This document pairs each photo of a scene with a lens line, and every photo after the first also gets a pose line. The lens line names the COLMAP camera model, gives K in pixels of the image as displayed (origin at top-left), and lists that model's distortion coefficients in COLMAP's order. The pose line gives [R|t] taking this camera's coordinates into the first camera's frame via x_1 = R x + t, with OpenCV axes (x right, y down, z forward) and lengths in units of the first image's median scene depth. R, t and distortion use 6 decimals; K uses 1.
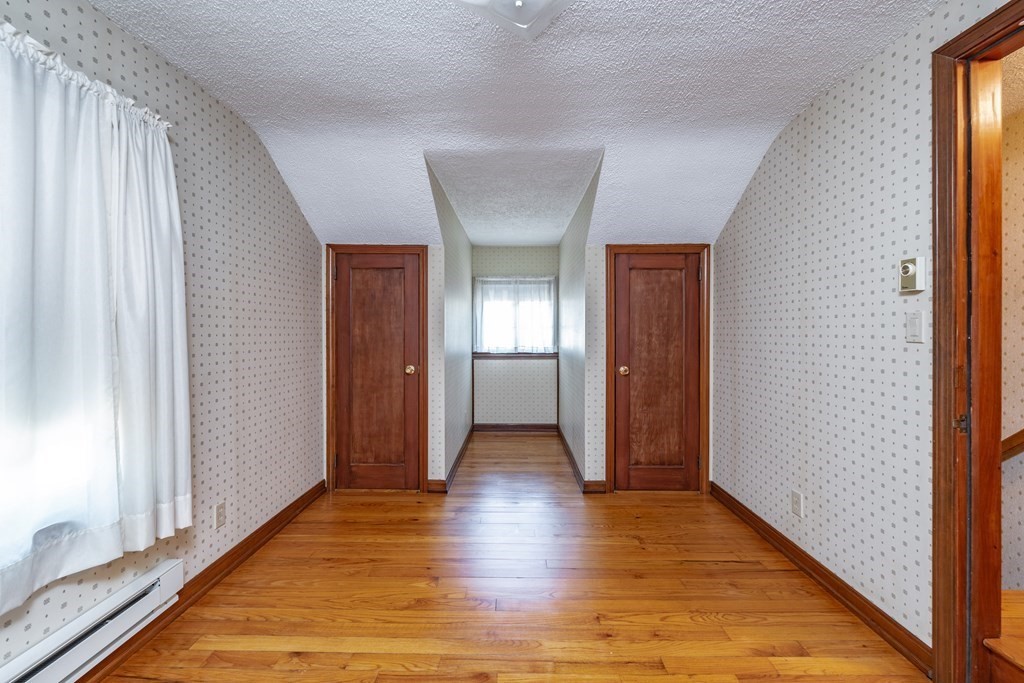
lens RADIAL K [[423.1, 0, 510.3], [0, 423.1, 336.2], [0, 0, 1]] dist [0.003244, -0.001038]
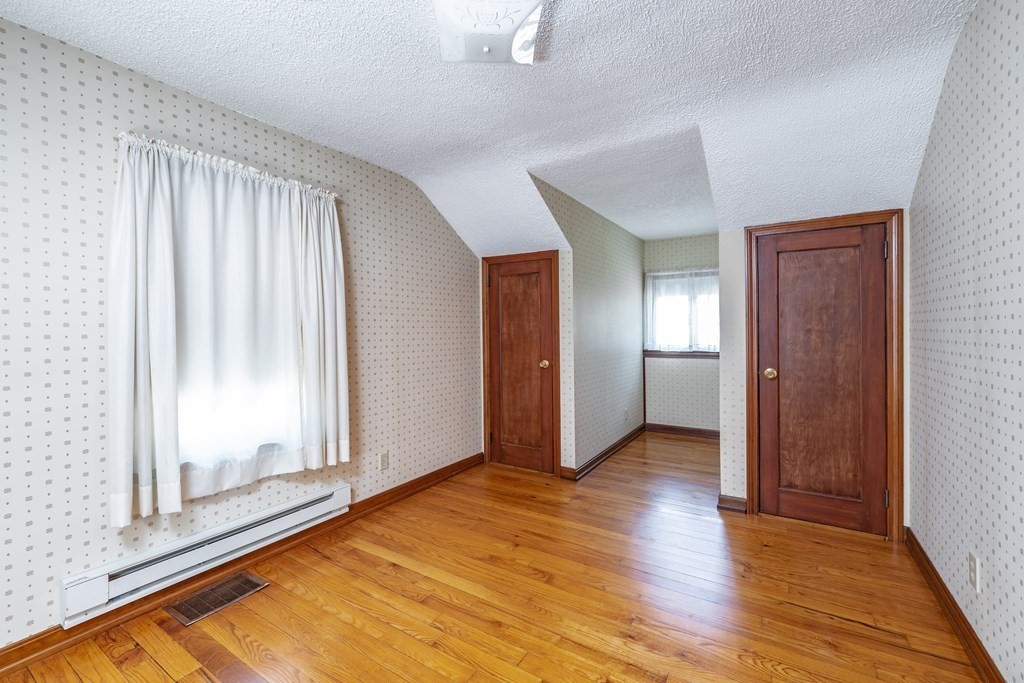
lens RADIAL K [[423.1, 0, 514.7], [0, 423.1, 336.0], [0, 0, 1]] dist [0.003244, -0.001038]
pose [[0.860488, -0.000689, -0.509470, 0.278728], [0.003184, 0.999987, 0.004026, 0.001477], [0.509460, -0.005086, 0.860479, 0.010459]]
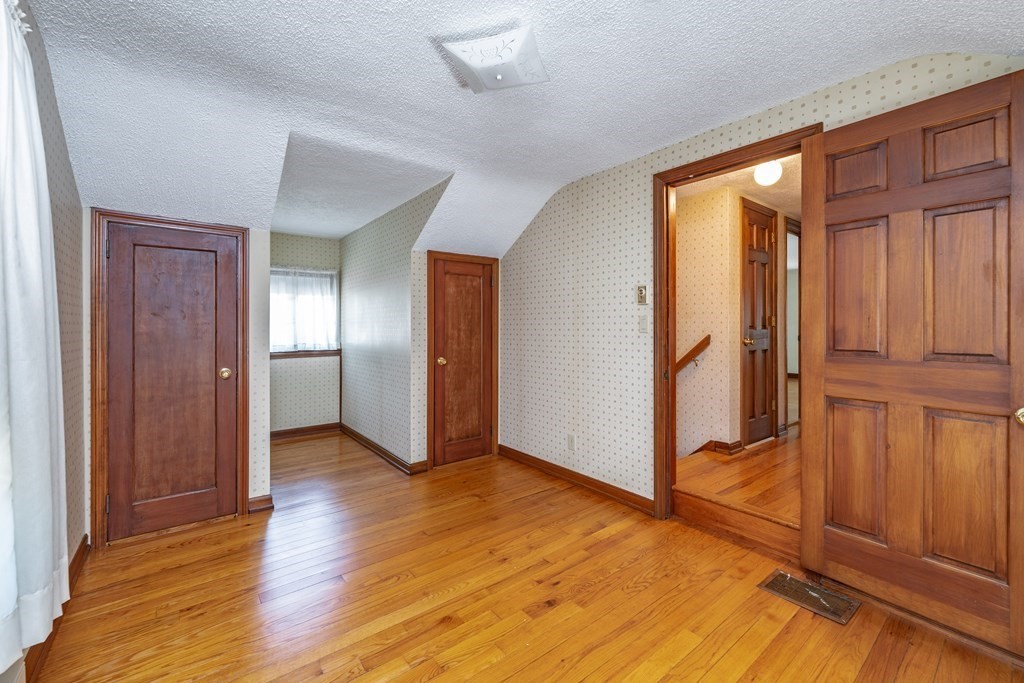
lens RADIAL K [[423.1, 0, 514.4], [0, 423.1, 332.0], [0, 0, 1]] dist [0.003244, -0.001038]
pose [[0.772733, -0.009763, 0.634656, -0.325307], [0.009777, 0.999946, 0.003478, 0.000167], [-0.634655, 0.003517, 0.772787, -0.017420]]
